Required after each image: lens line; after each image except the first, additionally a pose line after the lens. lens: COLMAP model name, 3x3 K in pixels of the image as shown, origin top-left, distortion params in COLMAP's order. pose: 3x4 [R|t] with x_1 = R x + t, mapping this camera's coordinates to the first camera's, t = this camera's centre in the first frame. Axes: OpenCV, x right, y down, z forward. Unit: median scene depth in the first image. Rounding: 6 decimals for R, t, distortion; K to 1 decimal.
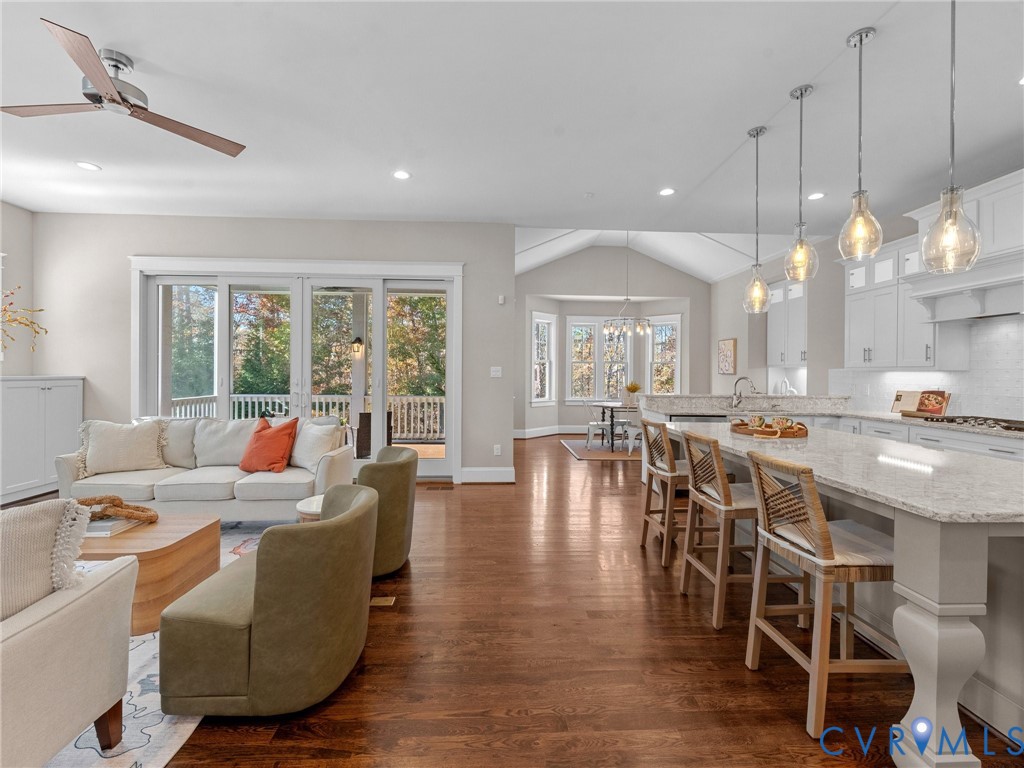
lens RADIAL K [[452.4, 0, 513.9], [0, 452.4, 374.0], [0, 0, 1]] dist [-0.001625, -0.000310]
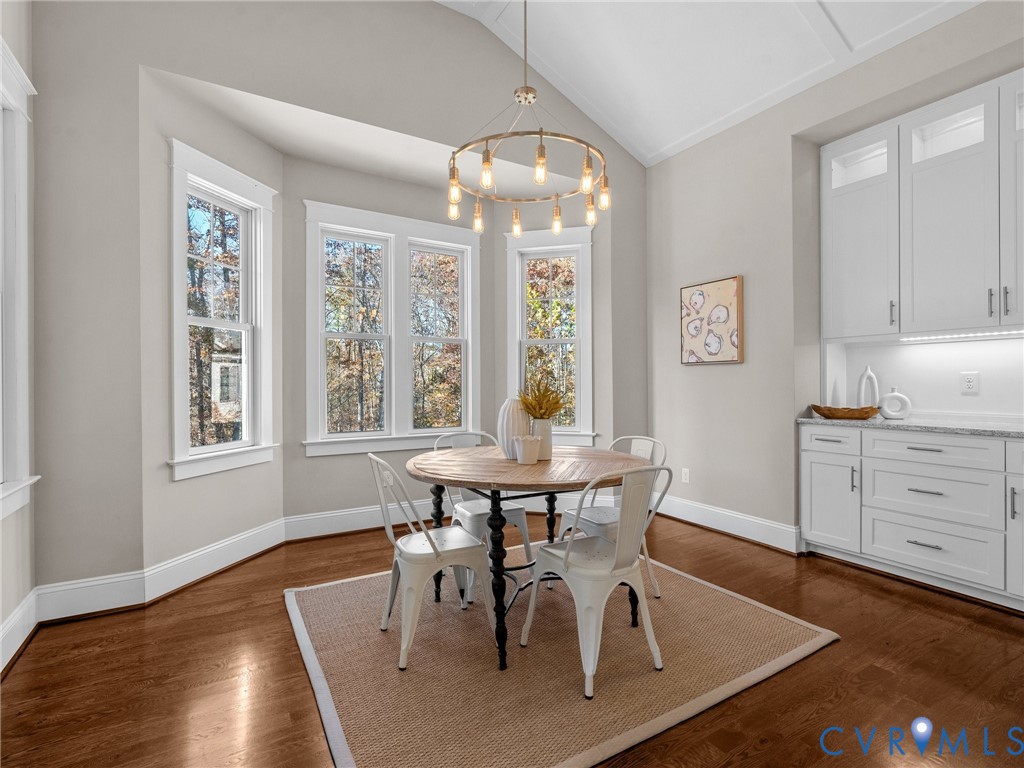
lens RADIAL K [[487.0, 0, 514.8], [0, 487.0, 378.6], [0, 0, 1]] dist [-0.001107, 0.000573]
pose [[0.879336, -0.007817, 0.476137, 0.164672], [0.014108, 0.999854, -0.009639, 0.030746], [-0.475992, 0.015193, 0.879318, 1.263630]]
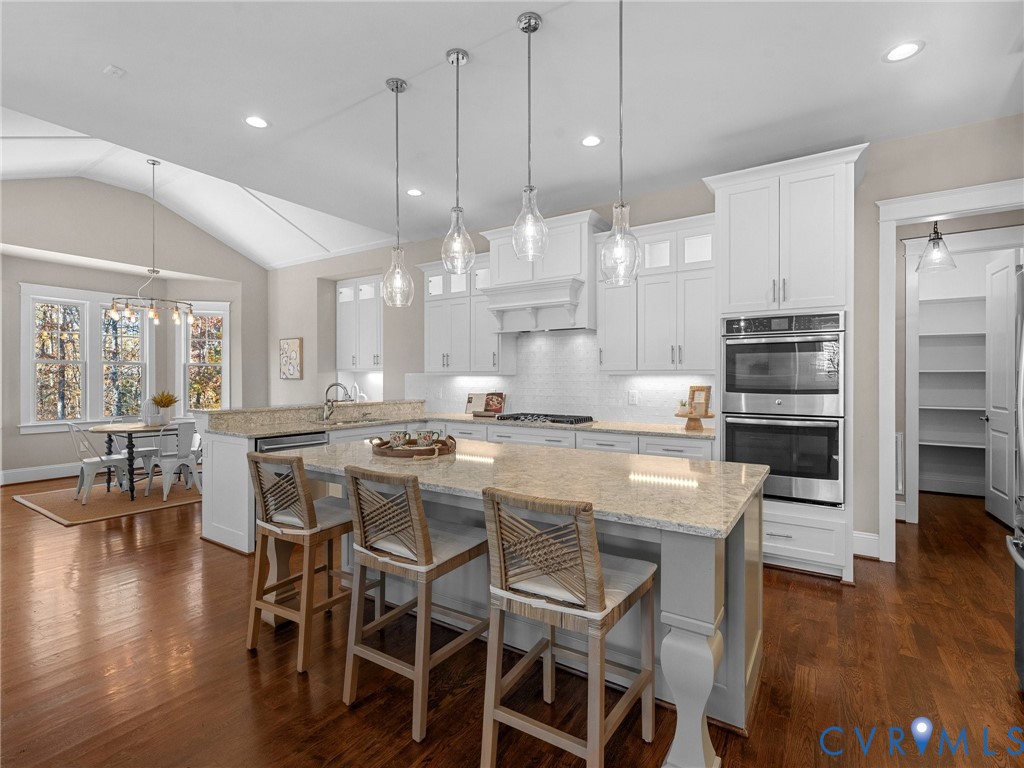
lens RADIAL K [[487.0, 0, 514.8], [0, 487.0, 378.6], [0, 0, 1]] dist [-0.001107, 0.000573]
pose [[0.589636, -0.009721, 0.807611, -0.039066], [0.008061, 0.999949, 0.006151, -0.005544], [-0.807629, 0.002883, 0.589684, 0.219599]]
